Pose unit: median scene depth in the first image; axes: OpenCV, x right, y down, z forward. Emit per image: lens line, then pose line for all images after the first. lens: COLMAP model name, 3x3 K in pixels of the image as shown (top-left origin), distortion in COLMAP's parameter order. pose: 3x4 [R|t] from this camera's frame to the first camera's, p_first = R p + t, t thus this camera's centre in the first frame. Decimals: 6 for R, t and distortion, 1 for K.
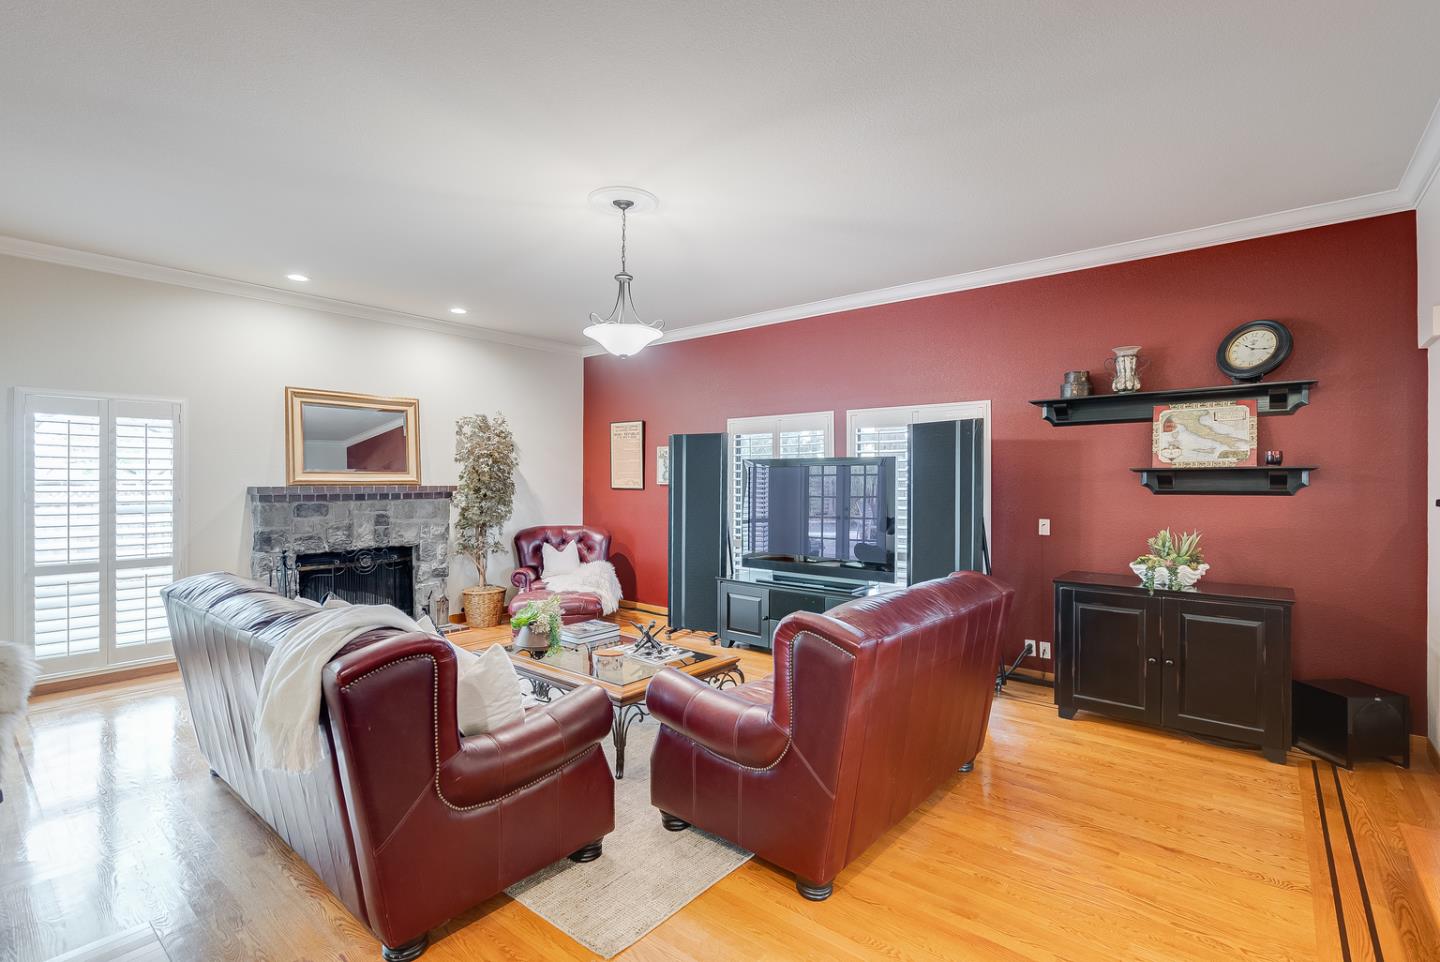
lens RADIAL K [[672.4, 0, 715.3], [0, 672.4, 482.0], [0, 0, 1]] dist [0.002517, 0.000809]
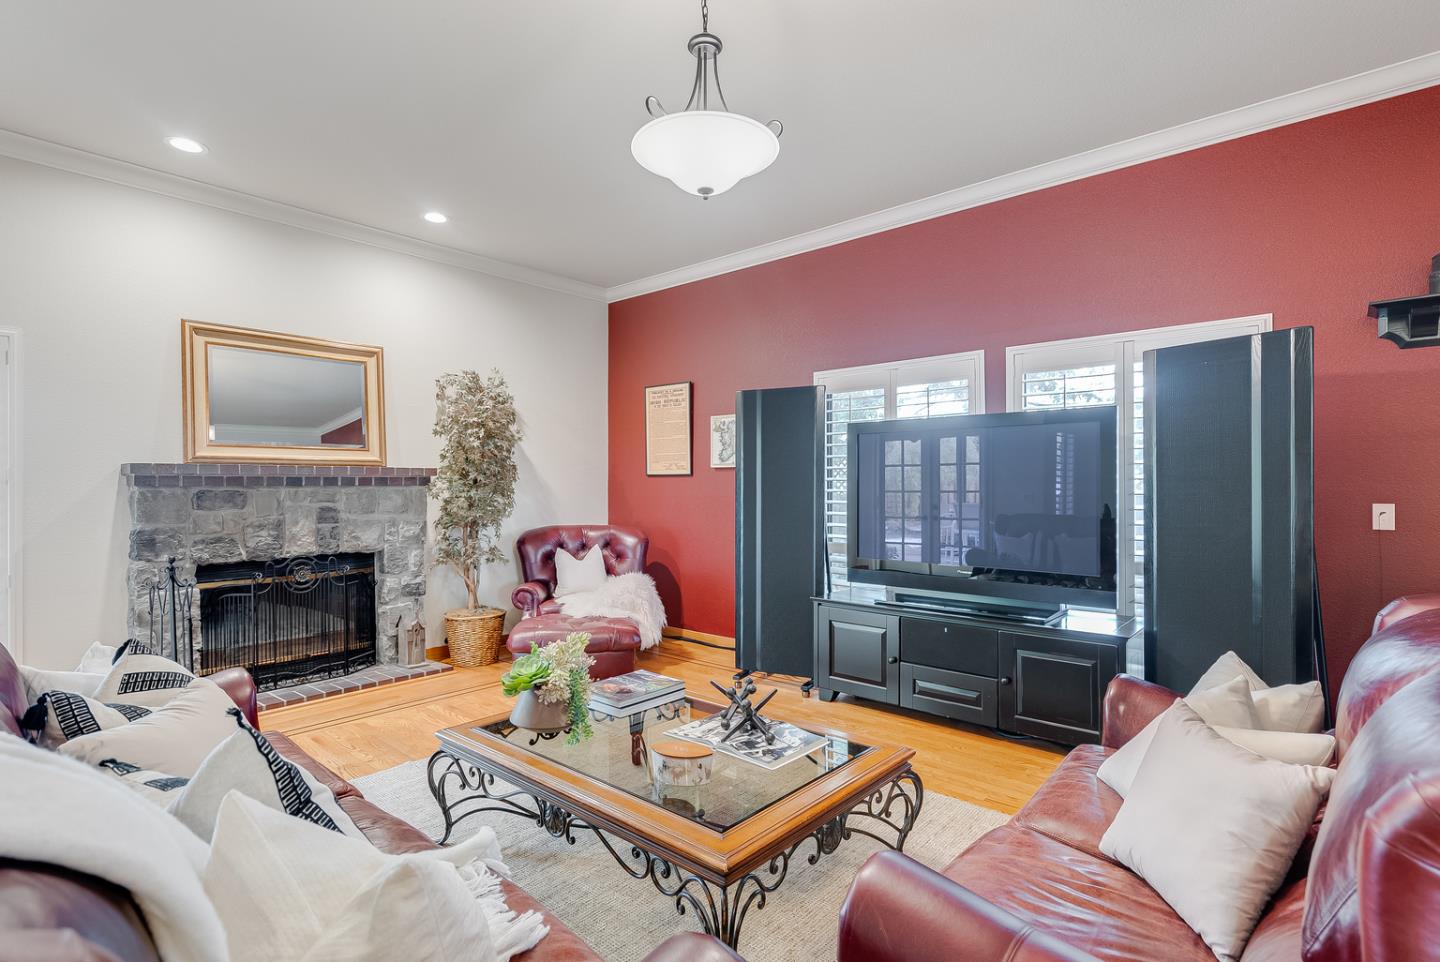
lens RADIAL K [[708.6, 0, 713.8], [0, 708.6, 488.0], [0, 0, 1]] dist [0.001764, -0.000129]
pose [[0.999548, -0.004711, -0.029692, -0.073791], [0.004700, 0.999989, -0.000446, 0.031298], [0.029693, 0.000306, 0.999559, 0.281735]]
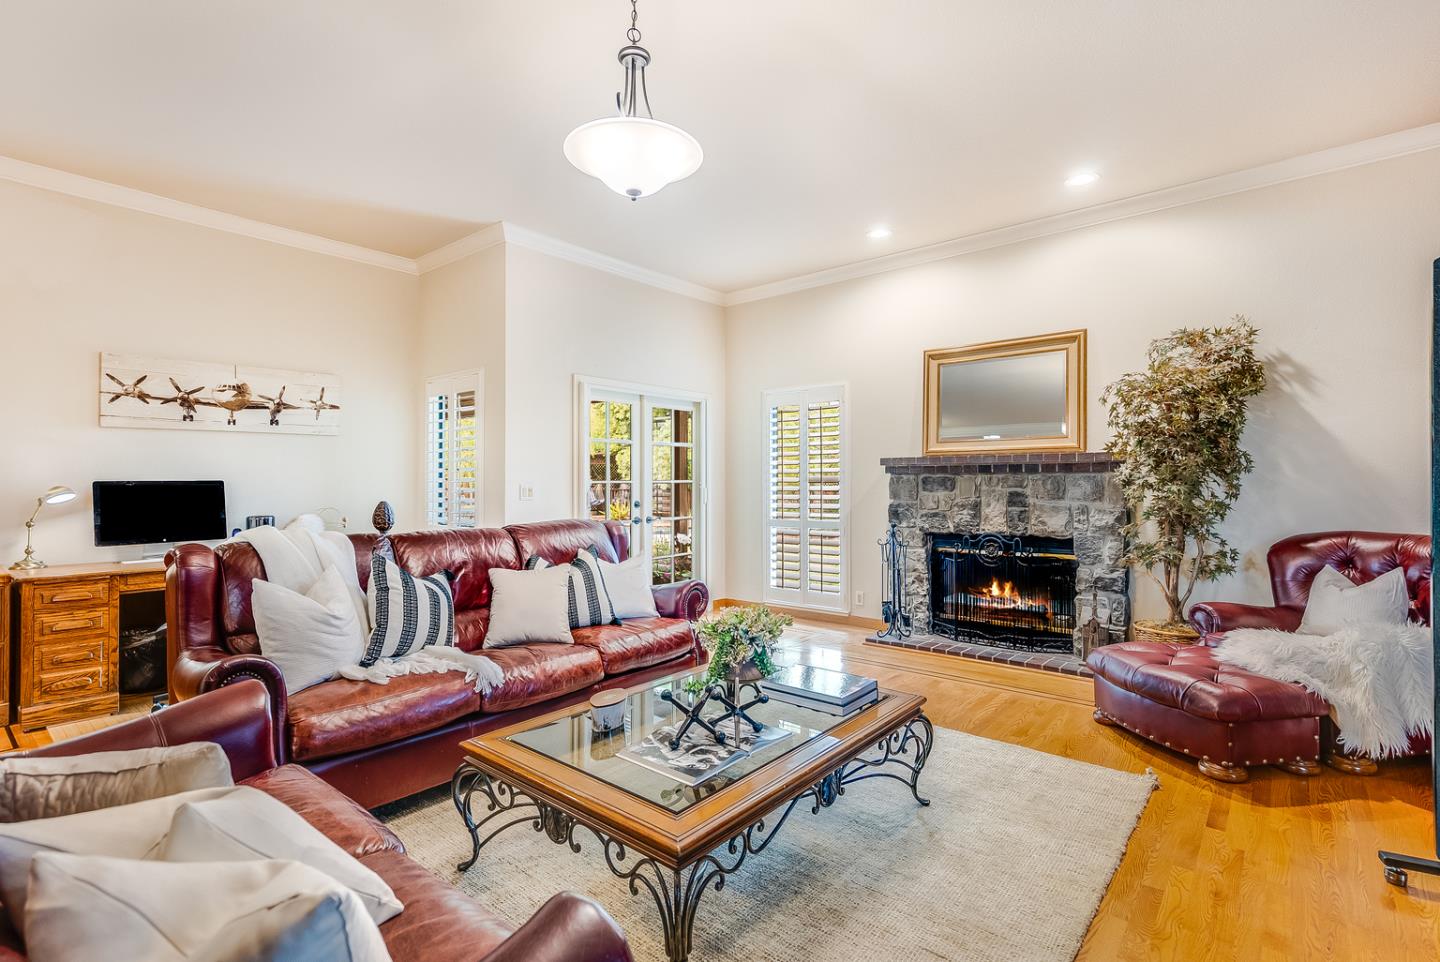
lens RADIAL K [[672.4, 0, 723.5], [0, 672.4, 477.6], [0, 0, 1]] dist [0.002517, 0.000809]
pose [[0.007304, -0.008941, -0.999933, 0.271672], [-0.000619, 0.999960, -0.008946, 0.039816], [0.999973, 0.000684, 0.007299, 0.680260]]
